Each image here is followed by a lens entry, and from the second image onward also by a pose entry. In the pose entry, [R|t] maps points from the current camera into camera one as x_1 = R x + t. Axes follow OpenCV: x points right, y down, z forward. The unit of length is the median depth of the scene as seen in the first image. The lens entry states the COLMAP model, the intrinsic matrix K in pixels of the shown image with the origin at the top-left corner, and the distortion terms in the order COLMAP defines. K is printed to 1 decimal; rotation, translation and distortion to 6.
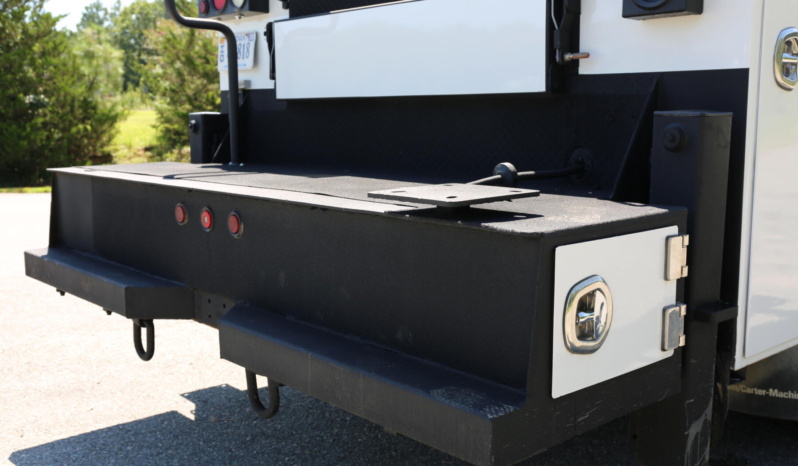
lens RADIAL K [[840.9, 0, 399.0], [0, 840.9, 233.0], [0, 0, 1]] dist [-0.000338, 0.005203]
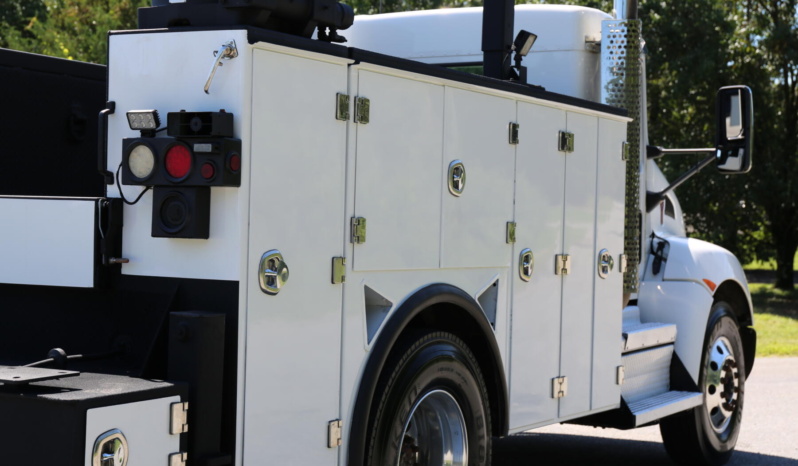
lens RADIAL K [[1542.9, 0, 398.9], [0, 1542.9, 220.3], [0, 0, 1]] dist [0.189941, 0.149023]
pose [[0.946222, 0.029494, 0.322171, -0.172227], [0.013939, 0.991194, -0.131680, 0.048310], [-0.323218, 0.129089, 0.937479, -1.608707]]
